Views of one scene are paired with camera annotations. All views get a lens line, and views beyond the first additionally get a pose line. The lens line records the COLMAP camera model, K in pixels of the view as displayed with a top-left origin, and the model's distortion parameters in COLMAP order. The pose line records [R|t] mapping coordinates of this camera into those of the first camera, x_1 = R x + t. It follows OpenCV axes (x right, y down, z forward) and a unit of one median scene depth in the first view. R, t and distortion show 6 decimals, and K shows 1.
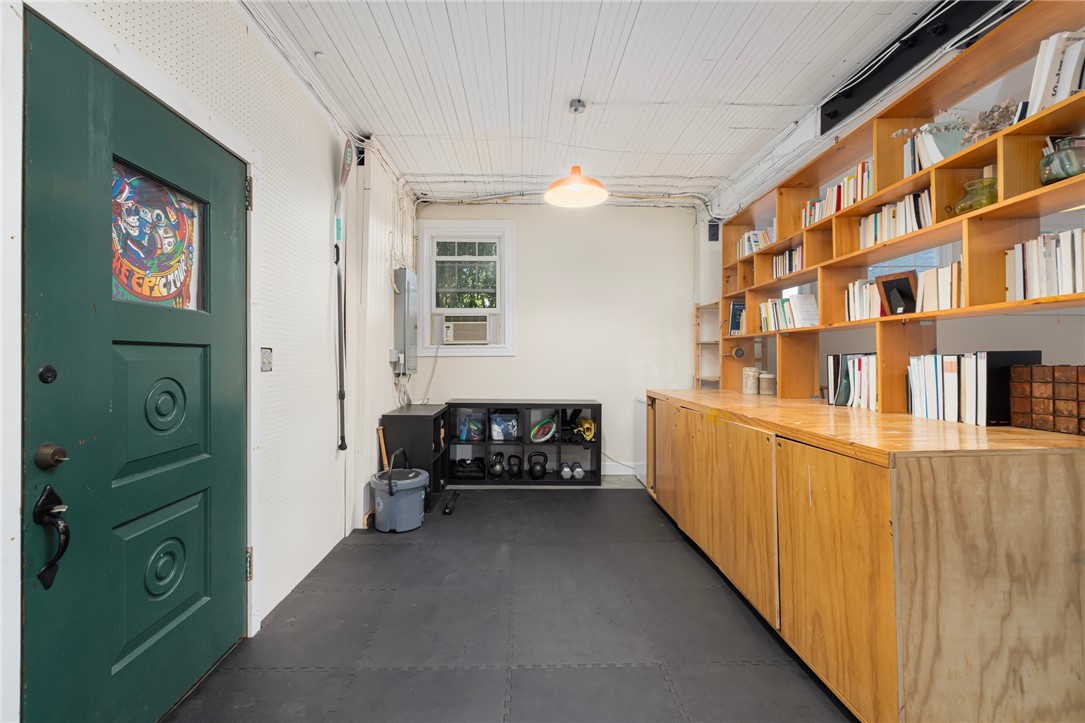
lens RADIAL K [[456.1, 0, 541.3], [0, 456.1, 358.8], [0, 0, 1]] dist [-0.001468, -0.000162]
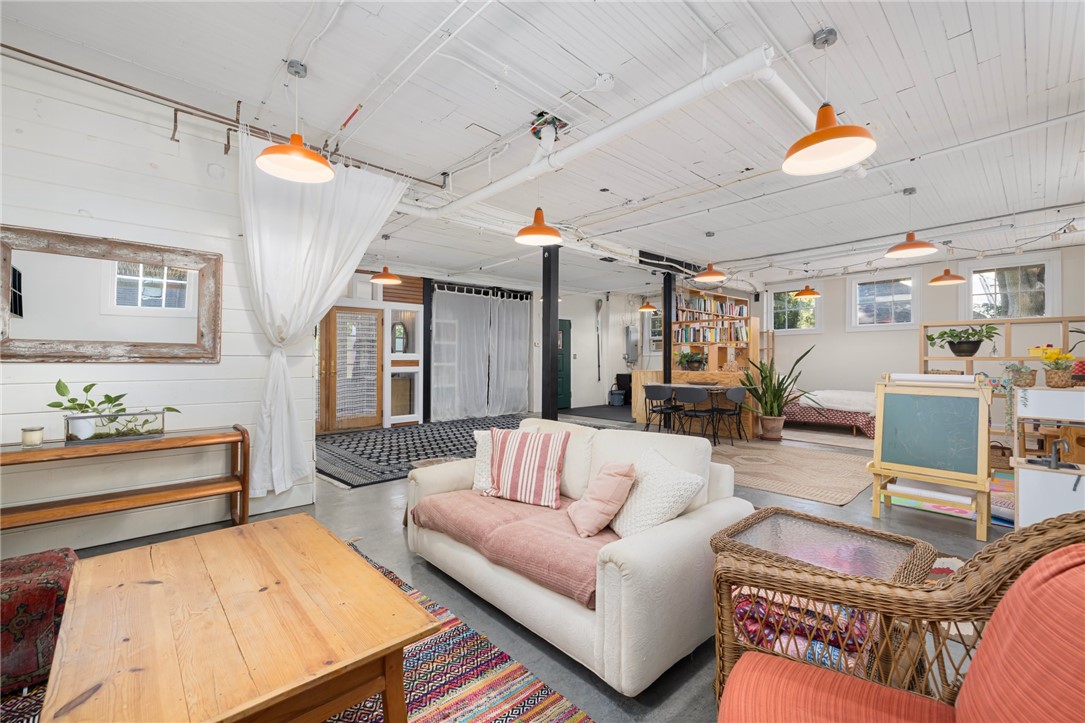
lens RADIAL K [[456.1, 0, 541.9], [0, 456.1, 360.0], [0, 0, 1]] dist [-0.001468, -0.000162]
pose [[0.650657, 0.005188, -0.759354, 1.348469], [0.001442, 0.999966, 0.008068, -0.002849], [0.759370, -0.006344, 0.650628, -1.153080]]
